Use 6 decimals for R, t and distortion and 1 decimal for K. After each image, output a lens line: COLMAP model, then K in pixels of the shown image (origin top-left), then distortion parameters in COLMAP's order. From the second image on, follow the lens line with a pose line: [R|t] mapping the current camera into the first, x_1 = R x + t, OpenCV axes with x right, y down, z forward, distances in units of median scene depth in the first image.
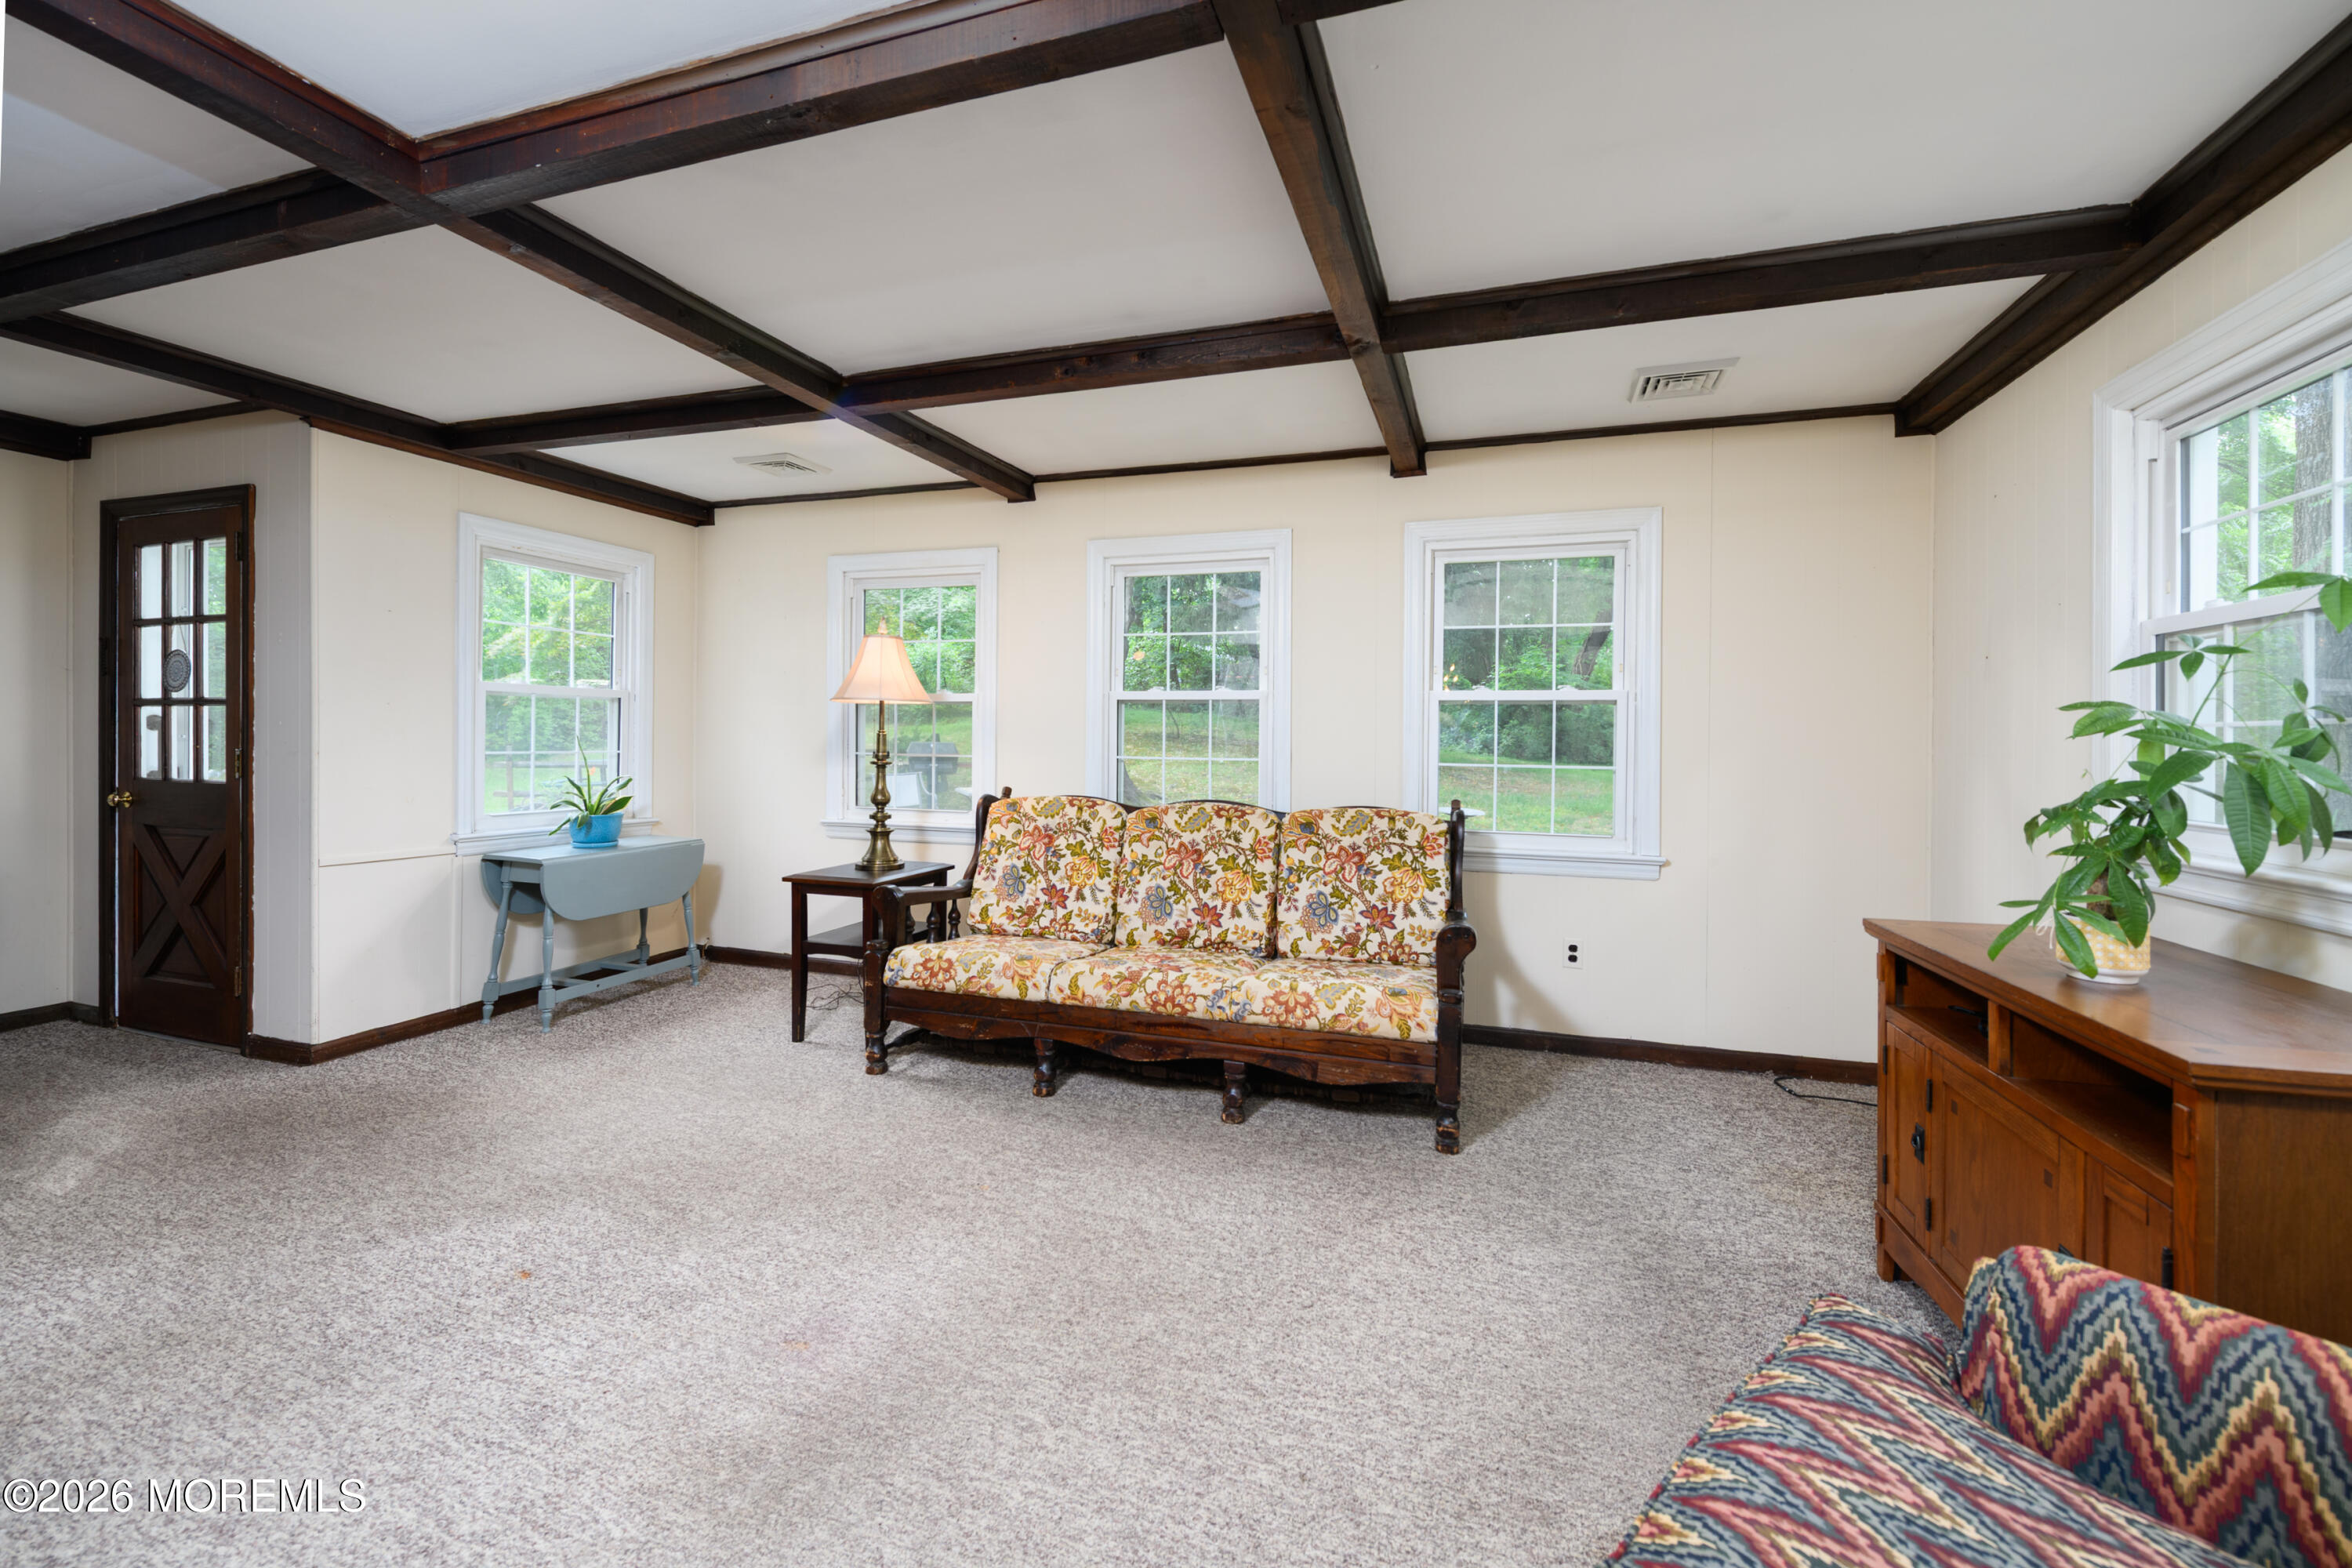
lens RADIAL K [[961.7, 0, 1178.5], [0, 961.7, 739.8], [0, 0, 1]] dist [0.002538, 0.000040]
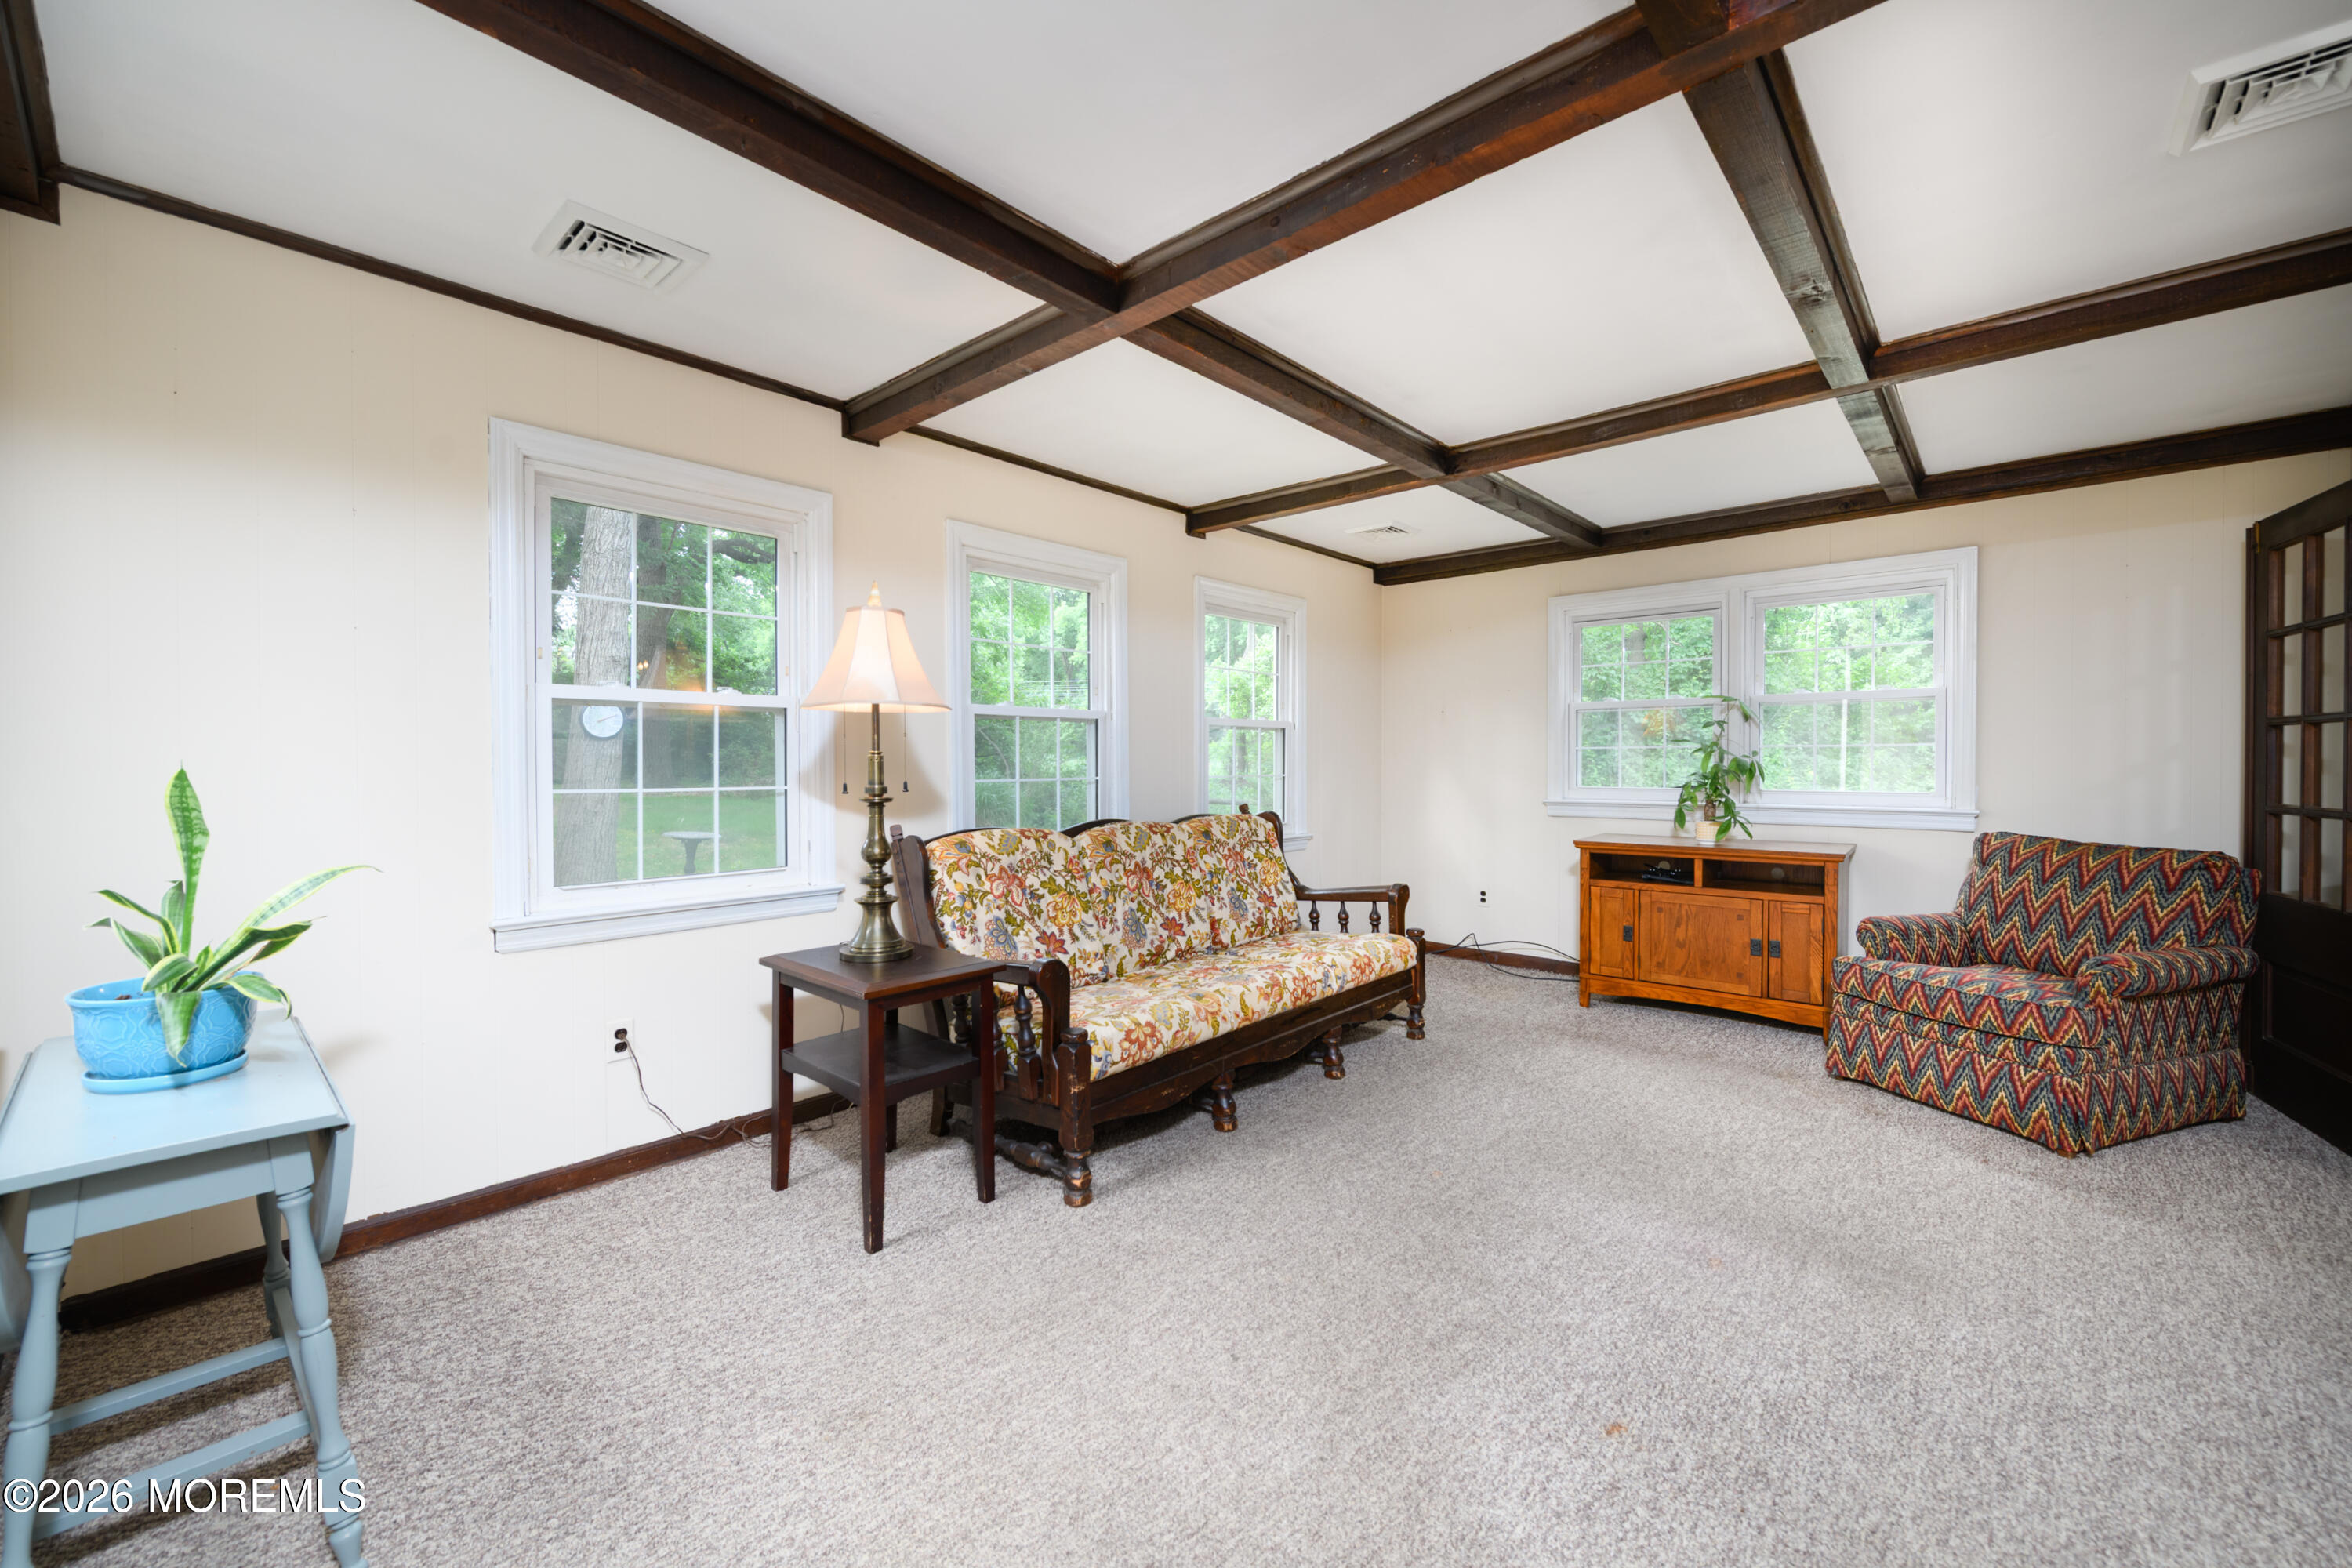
lens RADIAL K [[923.7, 0, 1177.3], [0, 923.7, 770.3], [0, 0, 1]] dist [-0.000091, -0.000130]
pose [[0.400656, -0.022023, 0.915964, -0.928911], [0.007596, 0.999757, 0.020715, -0.009131], [-0.916197, -0.001342, 0.400726, 0.627302]]
